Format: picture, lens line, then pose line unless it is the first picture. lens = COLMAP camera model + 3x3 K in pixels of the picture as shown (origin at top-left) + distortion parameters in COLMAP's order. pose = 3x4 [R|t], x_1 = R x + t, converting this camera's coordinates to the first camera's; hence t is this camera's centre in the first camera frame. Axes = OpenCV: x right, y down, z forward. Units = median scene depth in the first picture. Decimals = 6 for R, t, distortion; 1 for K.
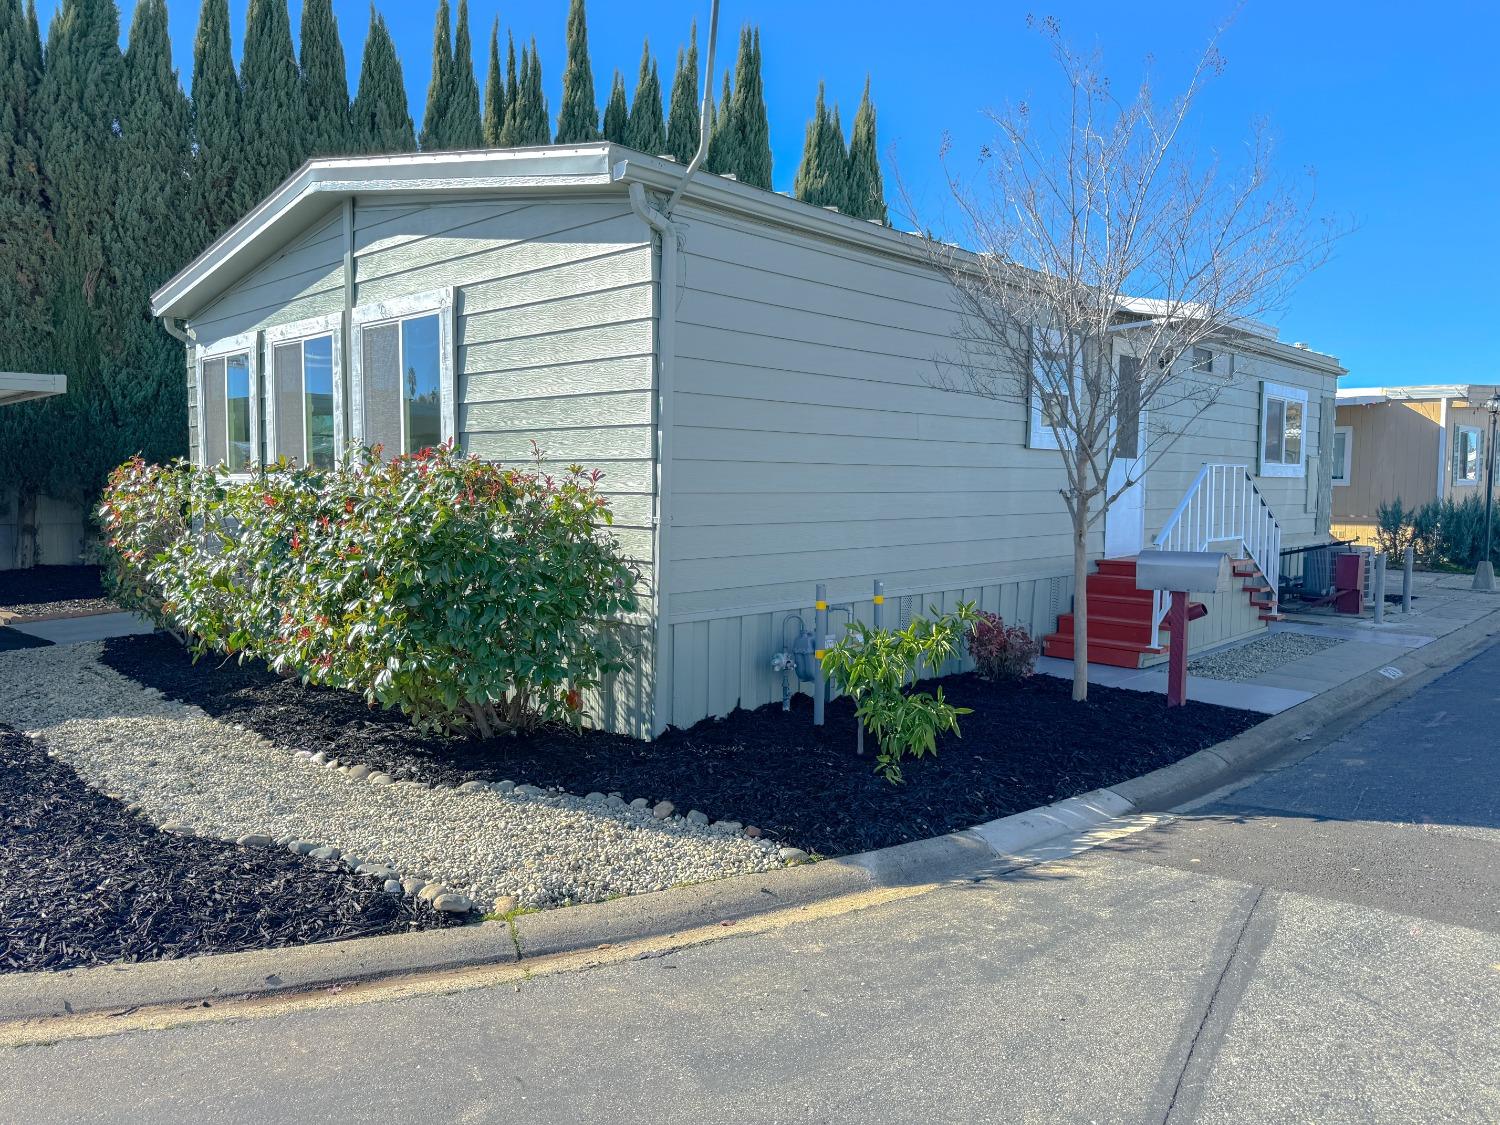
lens RADIAL K [[1067.8, 0, 746.2], [0, 1067.8, 566.7], [0, 0, 1]] dist [0.003412, -0.001542]
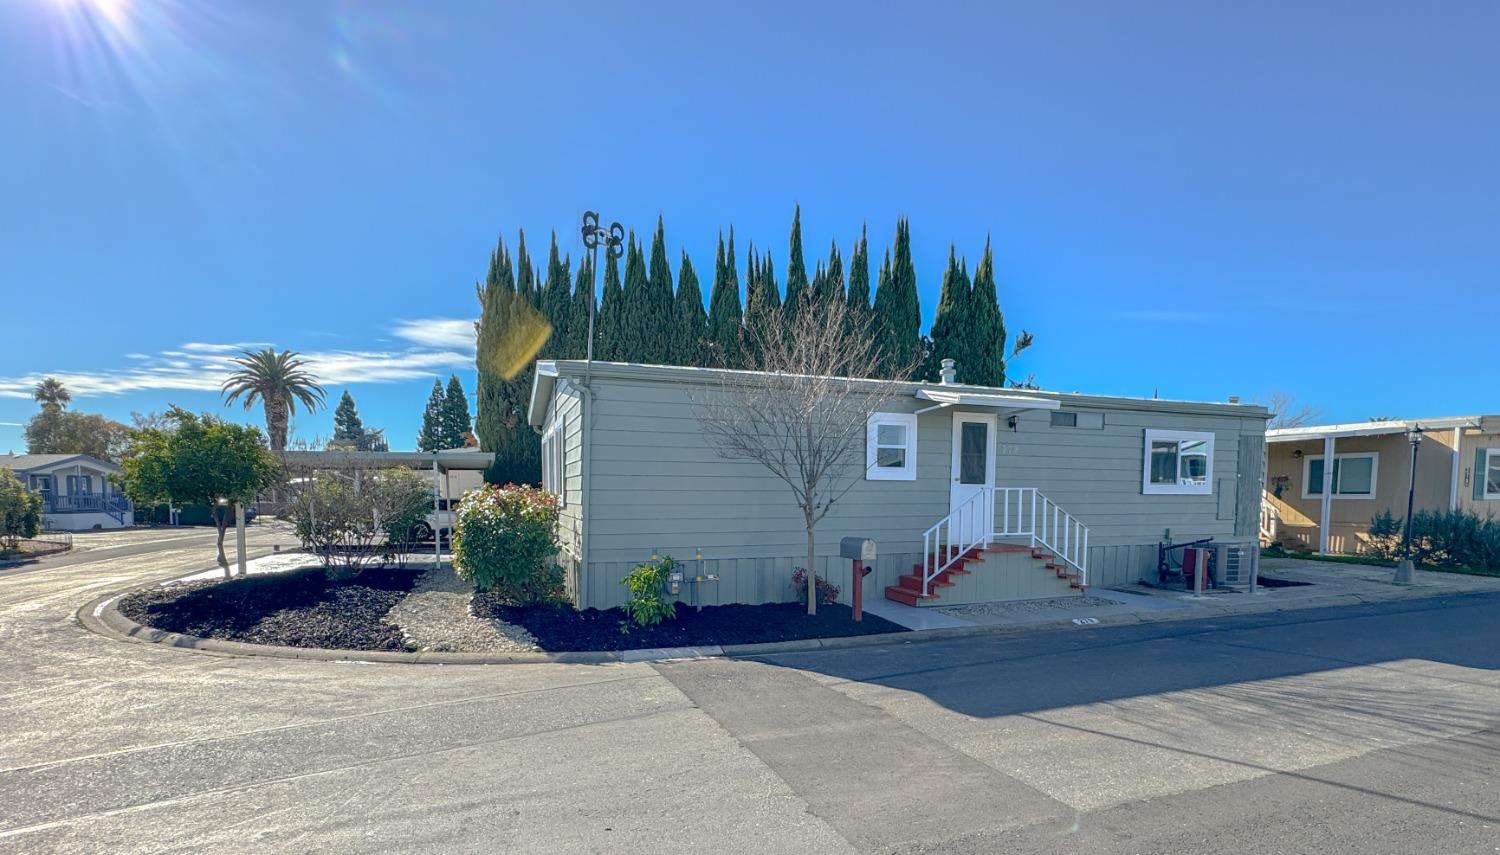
lens RADIAL K [[696.3, 0, 748.2], [0, 696.3, 554.0], [0, 0, 1]] dist [-0.003356, -0.000086]
pose [[0.896474, 0.035600, -0.441664, 0.365785], [-0.032458, 0.999365, 0.014672, 0.000888], [0.441907, 0.001182, 0.897060, -0.081401]]
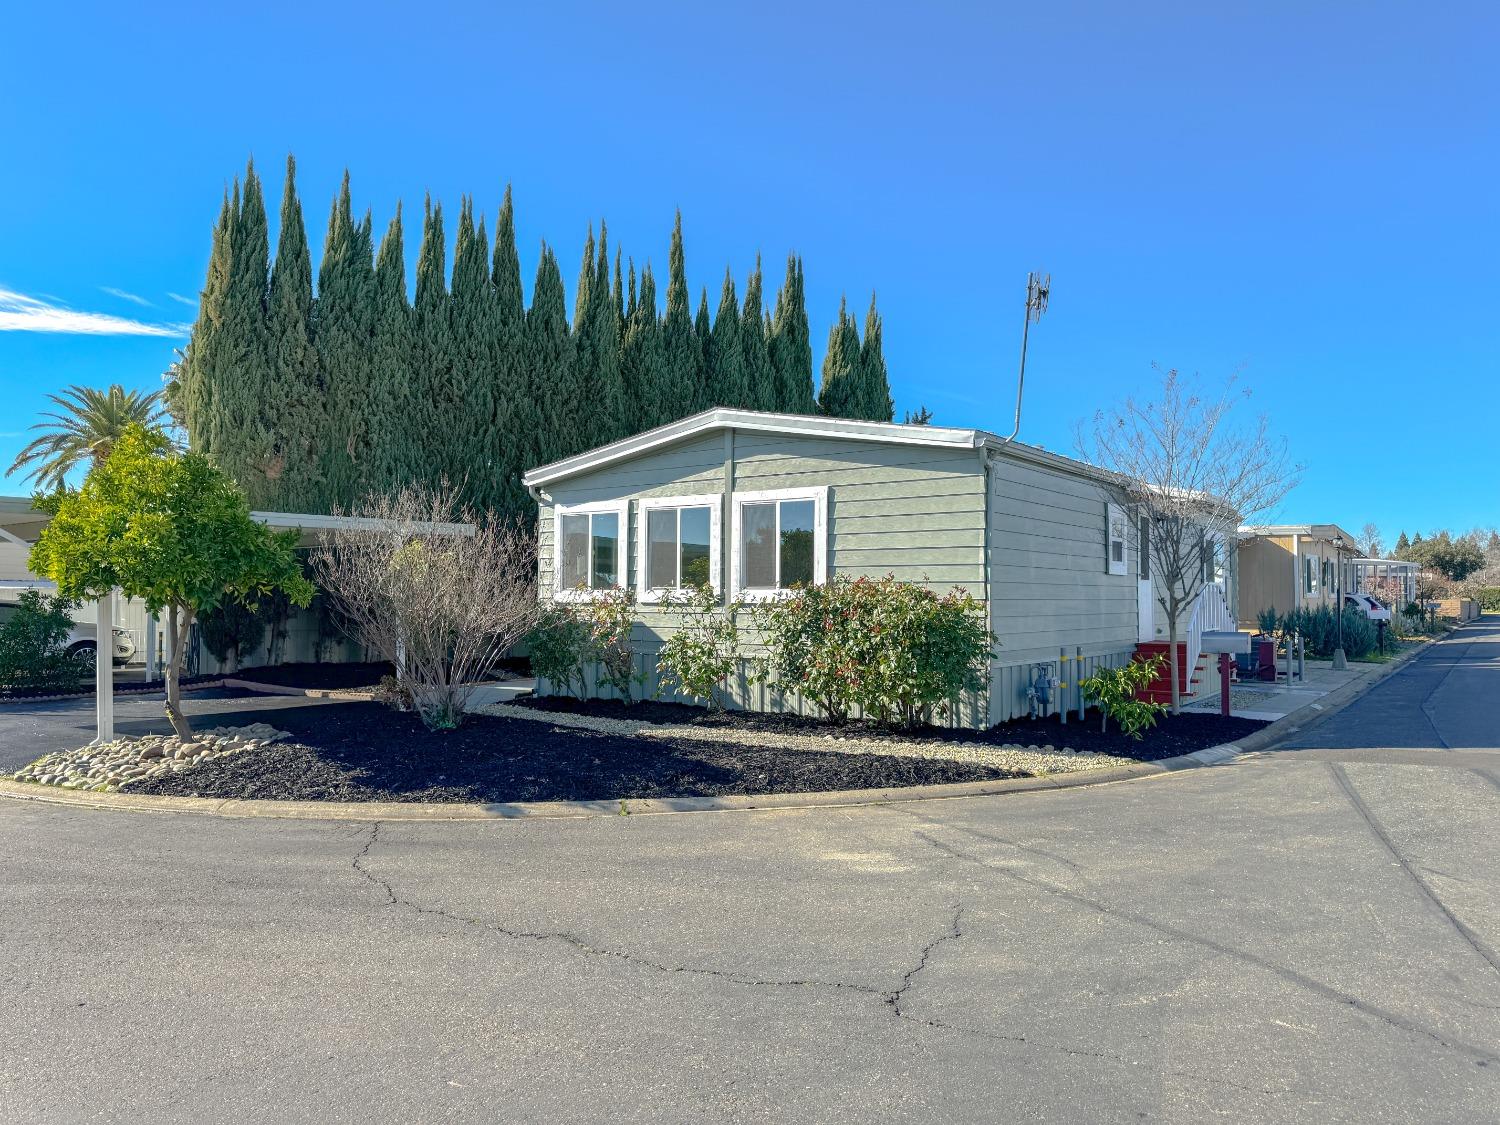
lens RADIAL K [[1052.9, 0, 740.3], [0, 1052.9, 566.8], [0, 0, 1]] dist [0.113306, -0.196263]
pose [[0.990803, 0.002001, 0.135296, -0.319184], [0.012429, 0.994318, -0.105721, 0.027612], [-0.134739, 0.106430, 0.985149, -0.341525]]
